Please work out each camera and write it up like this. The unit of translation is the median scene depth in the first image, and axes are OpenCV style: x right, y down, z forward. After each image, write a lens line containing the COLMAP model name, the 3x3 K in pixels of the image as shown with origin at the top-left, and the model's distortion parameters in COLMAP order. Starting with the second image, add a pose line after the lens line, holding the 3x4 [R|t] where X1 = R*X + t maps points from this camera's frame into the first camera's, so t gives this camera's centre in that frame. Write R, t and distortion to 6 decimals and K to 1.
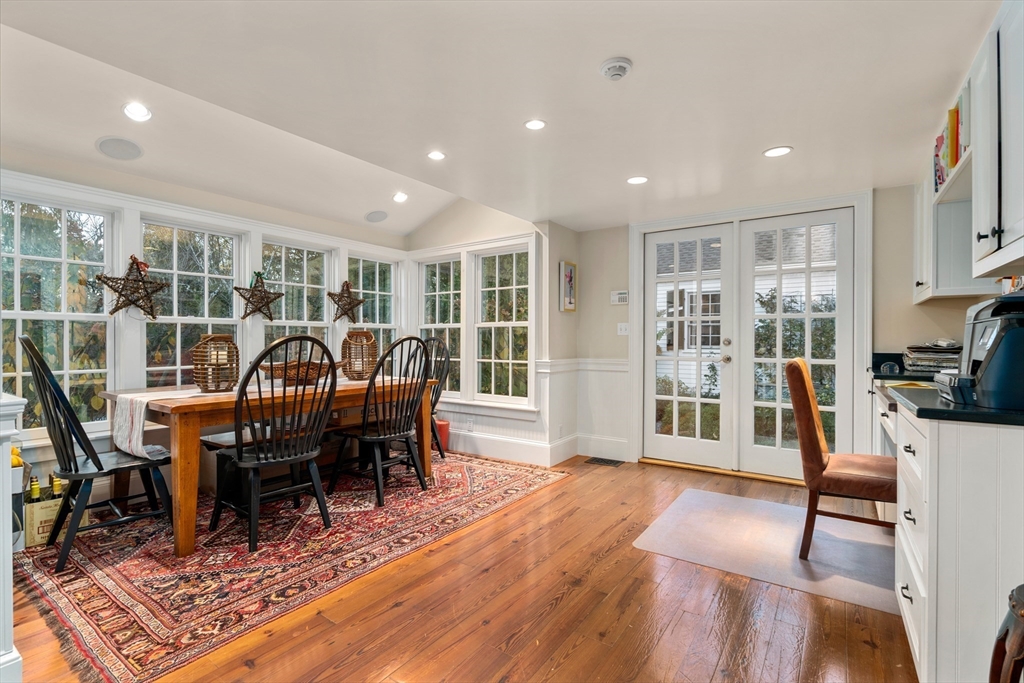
lens RADIAL K [[469.3, 0, 509.3], [0, 469.3, 340.5], [0, 0, 1]] dist [-0.004440, 0.000941]
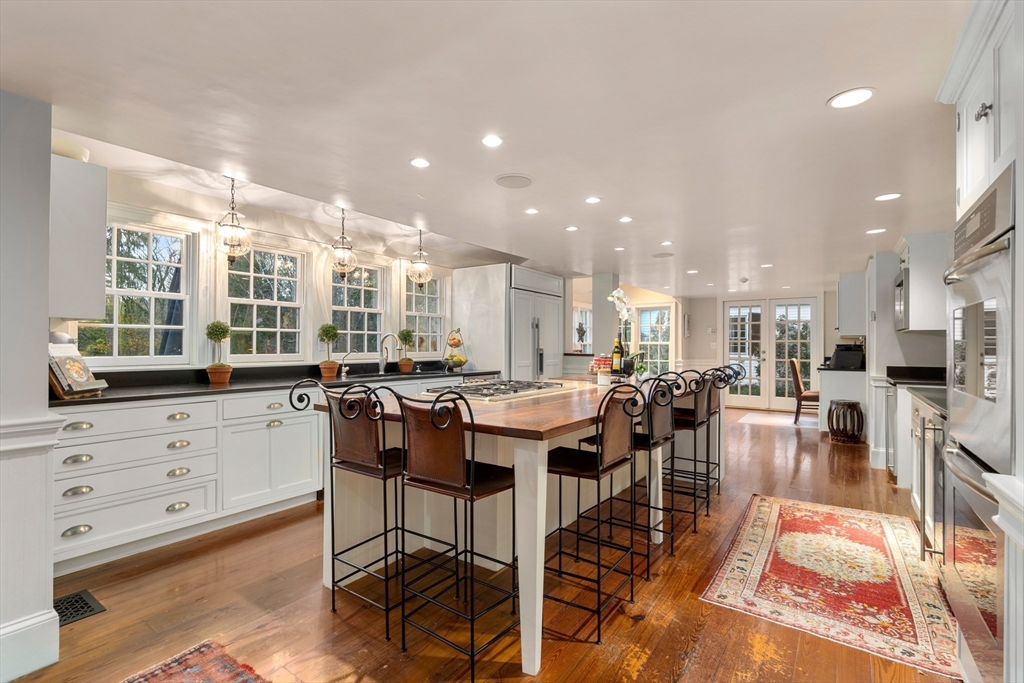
lens RADIAL K [[469.3, 0, 515.4], [0, 469.3, 342.9], [0, 0, 1]] dist [-0.004440, 0.000941]
pose [[0.999965, 0.002626, -0.007977, -0.768800], [-0.002682, 0.999971, -0.007091, -0.023169], [0.007958, 0.007112, 0.999943, -1.364033]]
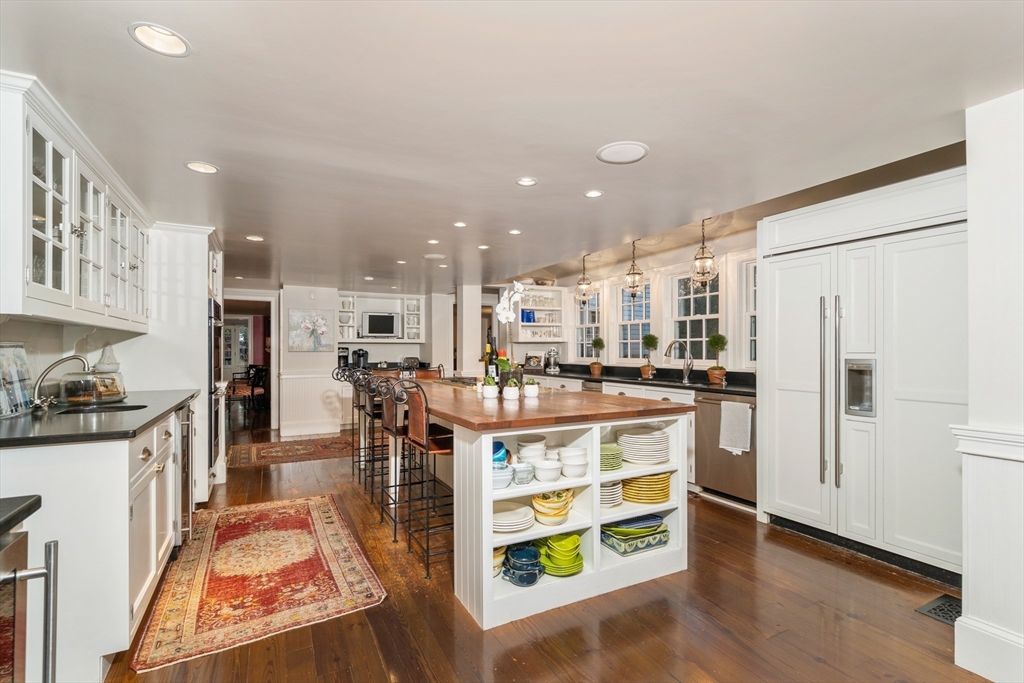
lens RADIAL K [[469.3, 0, 510.5], [0, 469.3, 348.4], [0, 0, 1]] dist [-0.004440, 0.000941]
pose [[-0.470587, -0.004174, -0.882344, 0.257237], [-0.004838, 0.999986, -0.002150, -0.030867], [0.882340, 0.003257, -0.470601, 0.158218]]
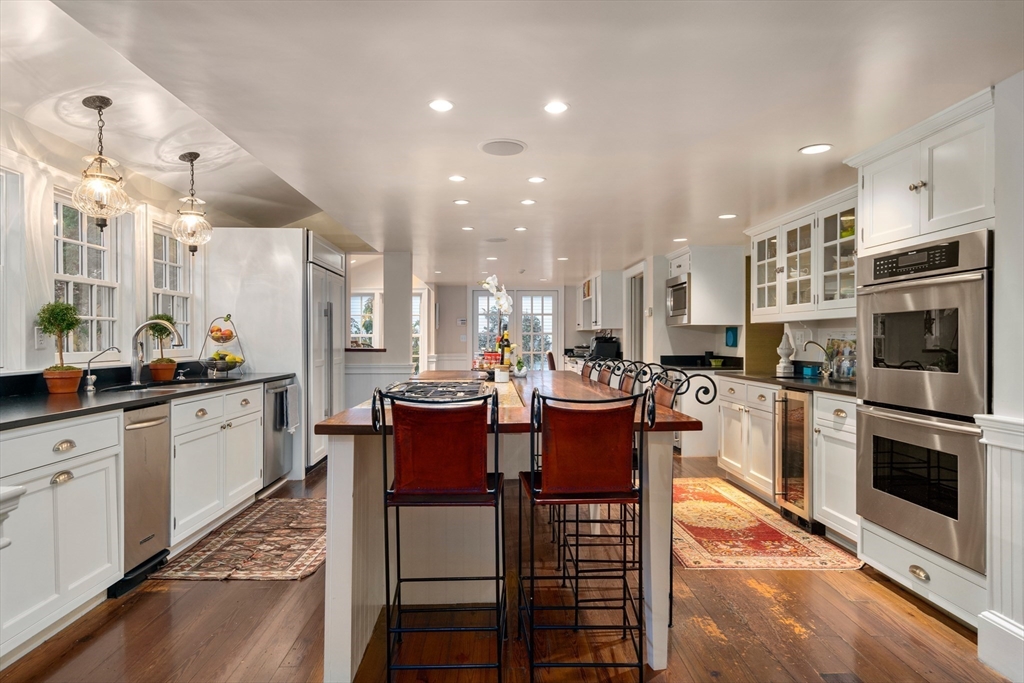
lens RADIAL K [[580.1, 0, 512.9], [0, 580.1, 338.2], [0, 0, 1]] dist [0.003241, 0.000656]
pose [[0.801689, 0.000317, 0.597741, -1.238122], [0.001103, 0.999997, -0.002010, -0.023500], [-0.597740, 0.002271, 0.801687, -1.266155]]
